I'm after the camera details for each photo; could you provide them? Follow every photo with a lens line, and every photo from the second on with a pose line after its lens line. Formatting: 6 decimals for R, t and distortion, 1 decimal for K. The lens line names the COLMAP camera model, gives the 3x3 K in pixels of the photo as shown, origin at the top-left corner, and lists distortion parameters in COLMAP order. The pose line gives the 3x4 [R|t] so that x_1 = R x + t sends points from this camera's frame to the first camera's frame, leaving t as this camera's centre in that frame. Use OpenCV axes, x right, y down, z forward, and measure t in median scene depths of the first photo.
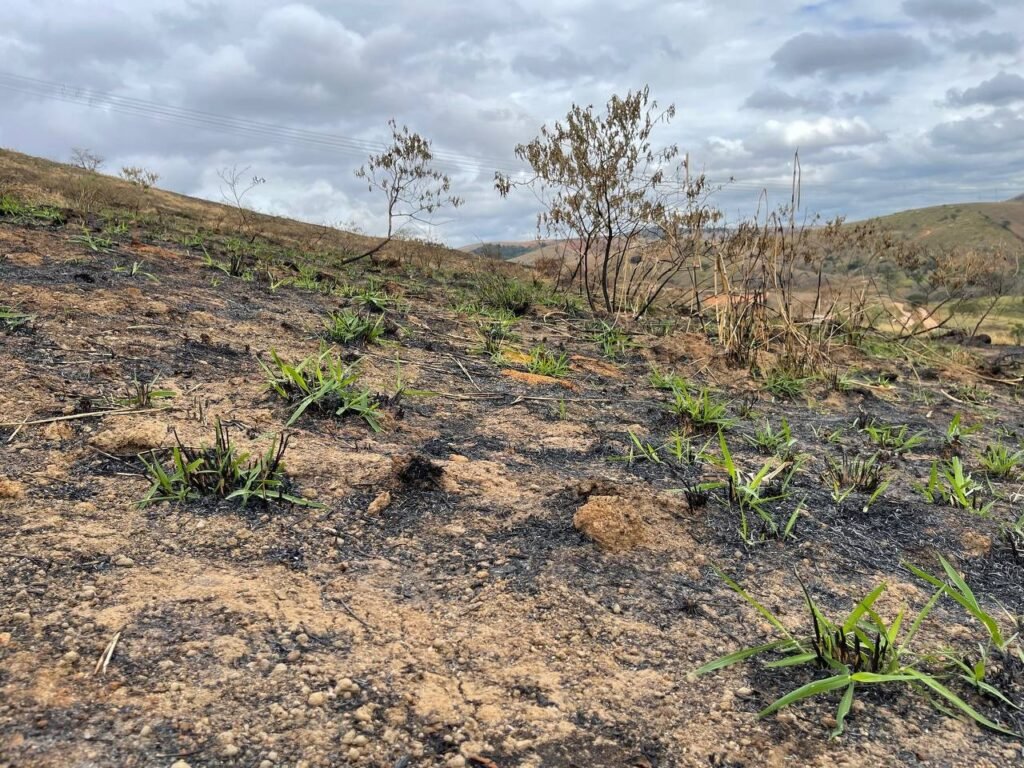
lens RADIAL K [[717.8, 0, 512.0], [0, 717.8, 384.0], [0, 0, 1]] dist [0.050039, -0.066016]
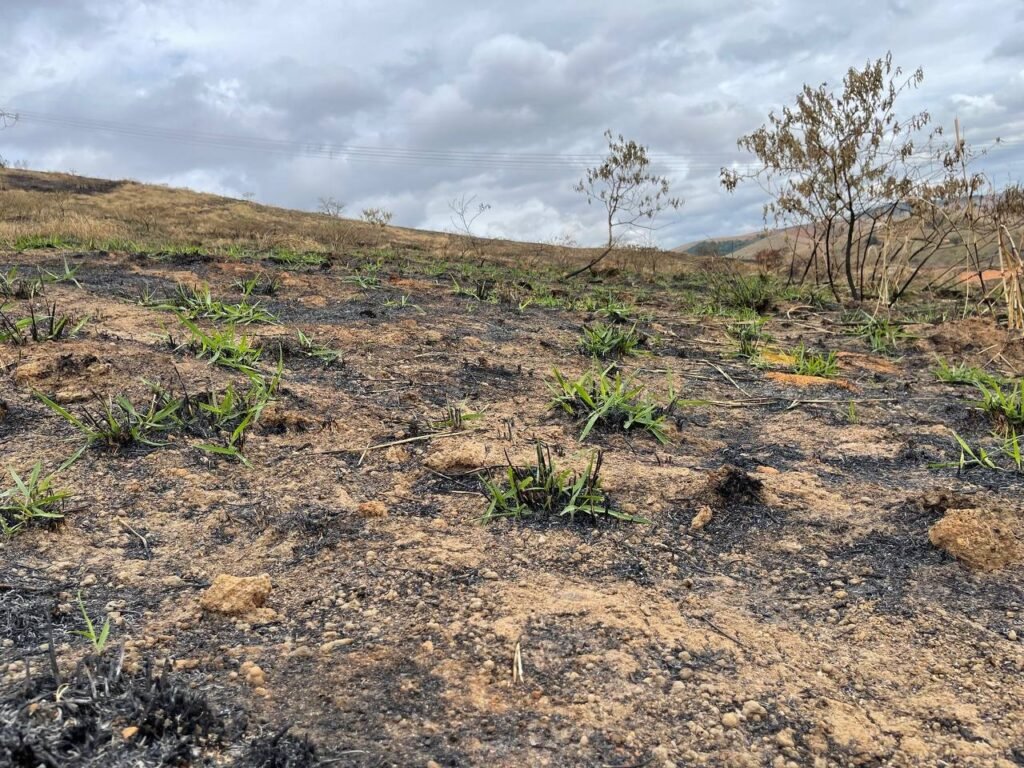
lens RADIAL K [[717.8, 0, 512.0], [0, 717.8, 384.0], [0, 0, 1]] dist [0.050039, -0.066016]
pose [[0.963247, -0.056827, -0.262536, -0.120684], [0.055211, 0.998383, -0.013534, -0.014823], [0.262881, -0.001458, 0.964827, -0.021587]]
